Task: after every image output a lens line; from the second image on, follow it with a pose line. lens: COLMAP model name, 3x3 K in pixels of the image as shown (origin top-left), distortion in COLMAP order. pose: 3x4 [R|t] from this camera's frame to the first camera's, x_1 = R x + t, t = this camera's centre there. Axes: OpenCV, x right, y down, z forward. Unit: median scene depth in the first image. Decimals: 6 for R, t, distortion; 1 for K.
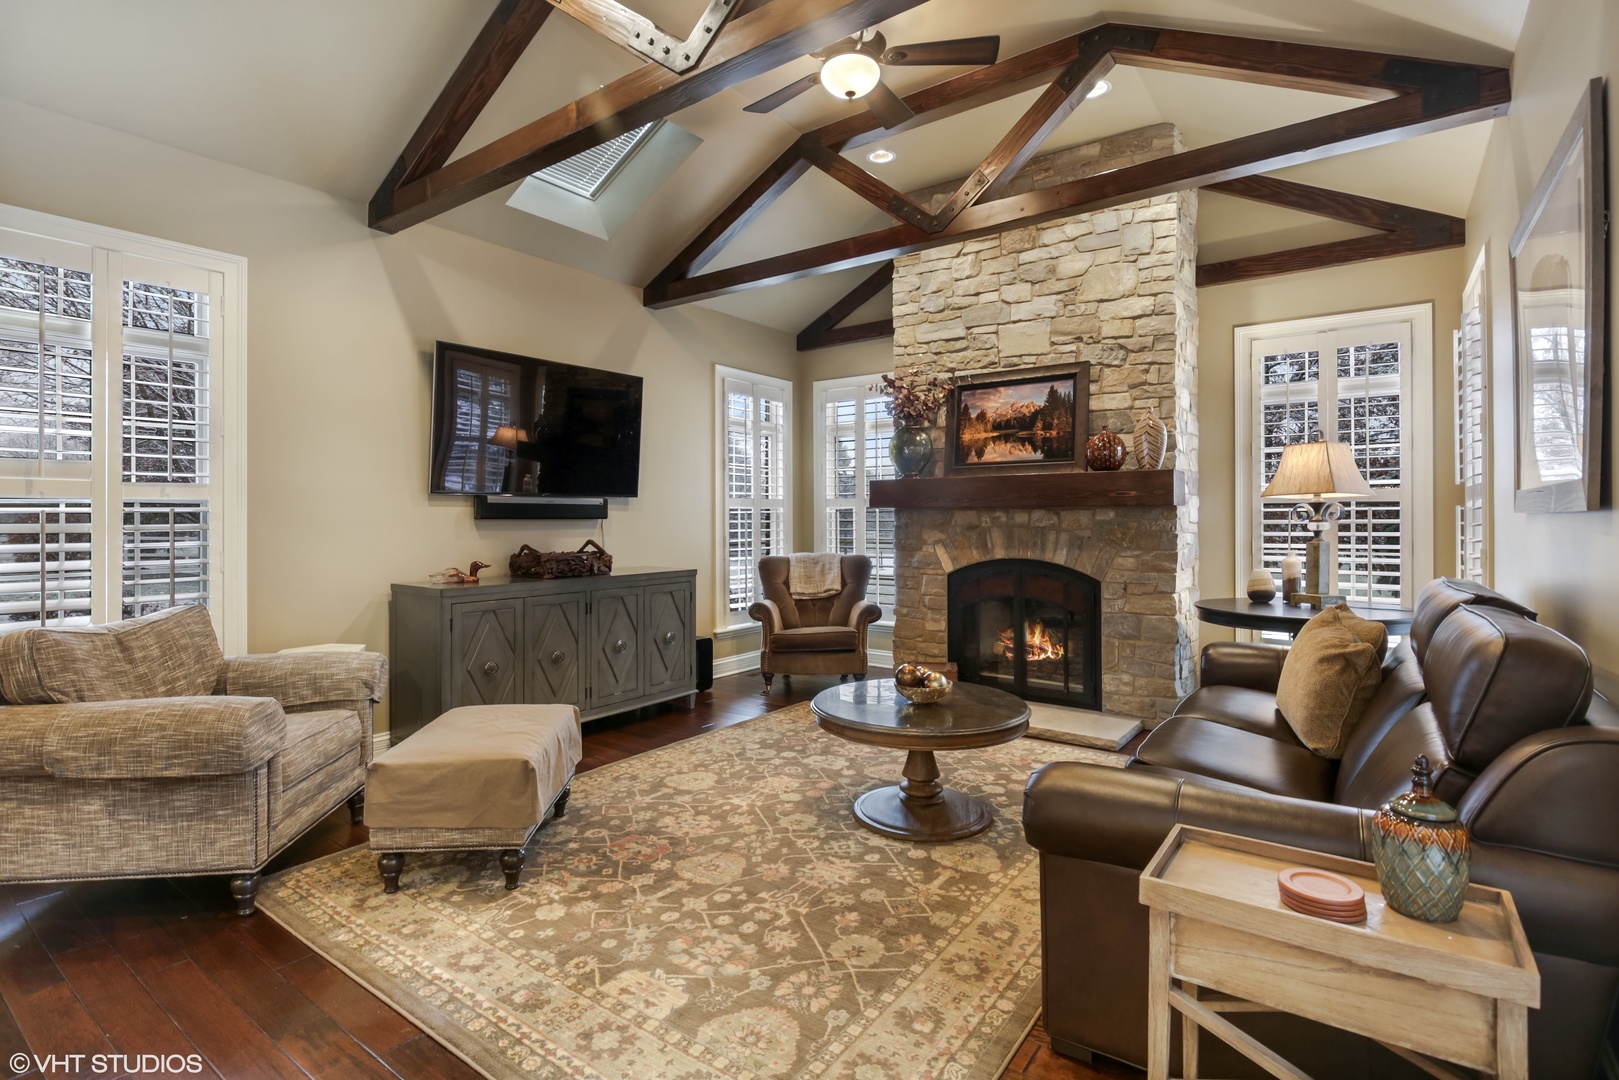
lens RADIAL K [[783.6, 0, 800.0], [0, 783.6, 512.3], [0, 0, 1]] dist [-0.001484, -0.000382]
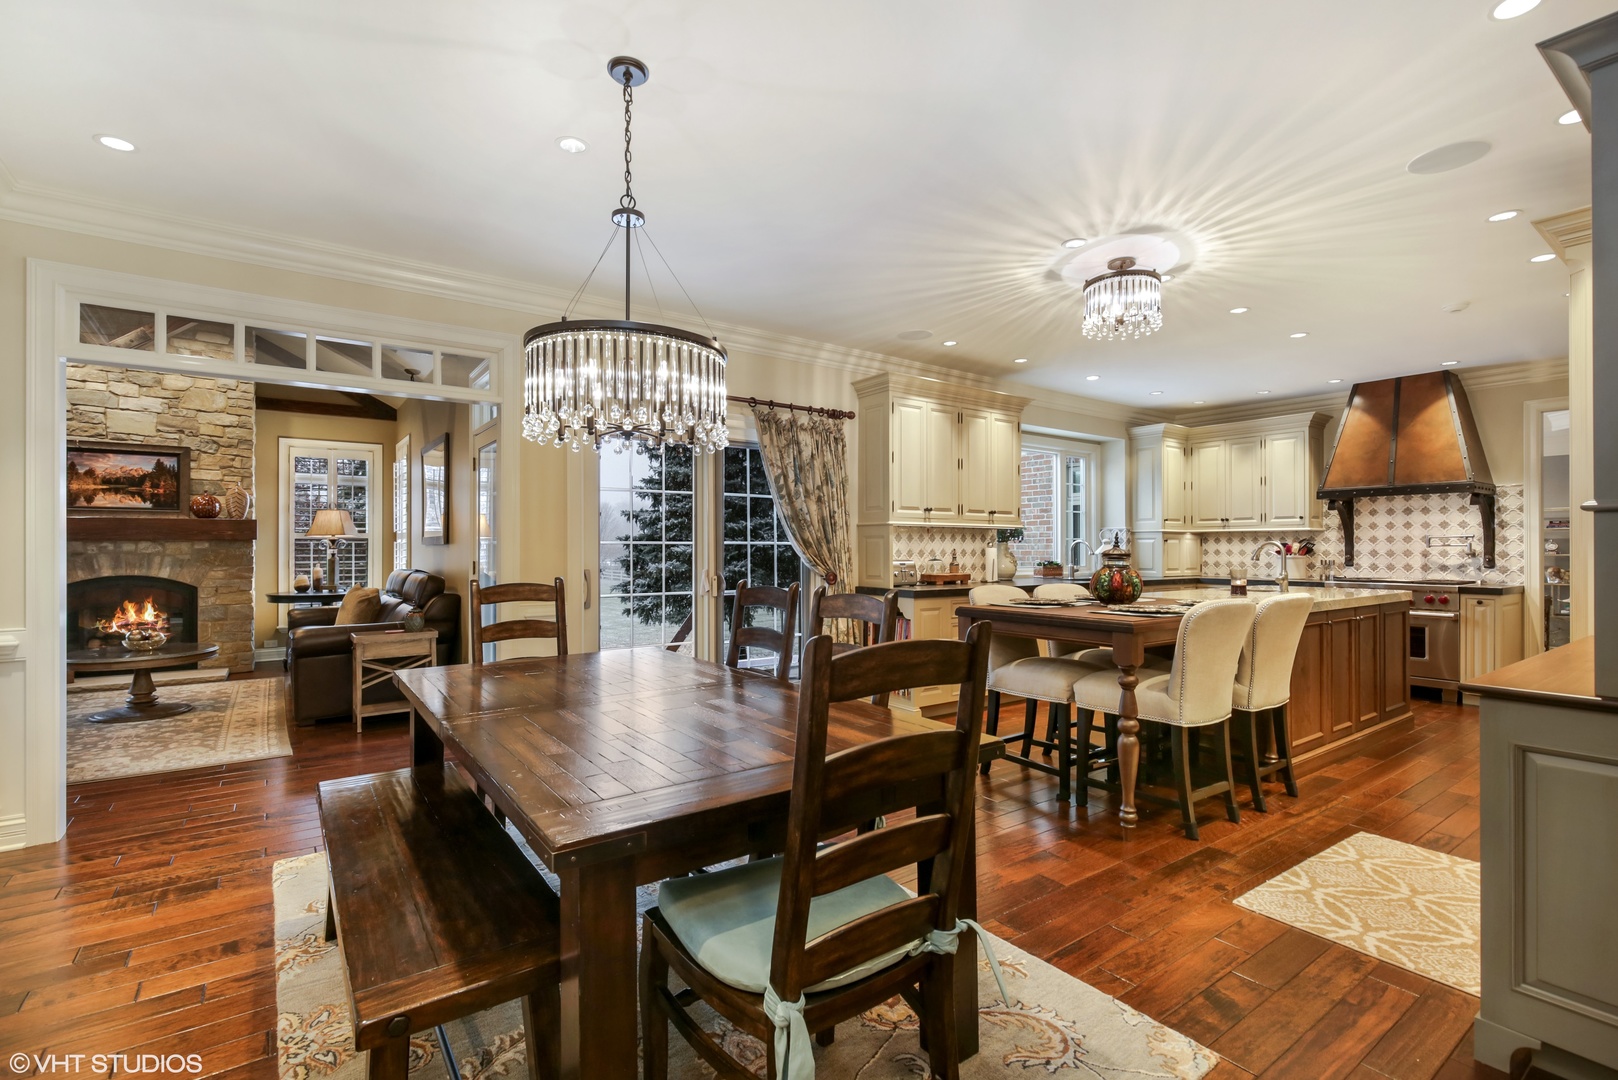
lens RADIAL K [[732.9, 0, 806.8], [0, 732.9, 543.9], [0, 0, 1]] dist [0.000205, -0.000476]
pose [[0.302597, 0.006840, 0.953094, -0.648819], [-0.004034, 0.999974, -0.005896, 0.004417], [-0.953110, -0.002061, 0.302617, -0.617172]]
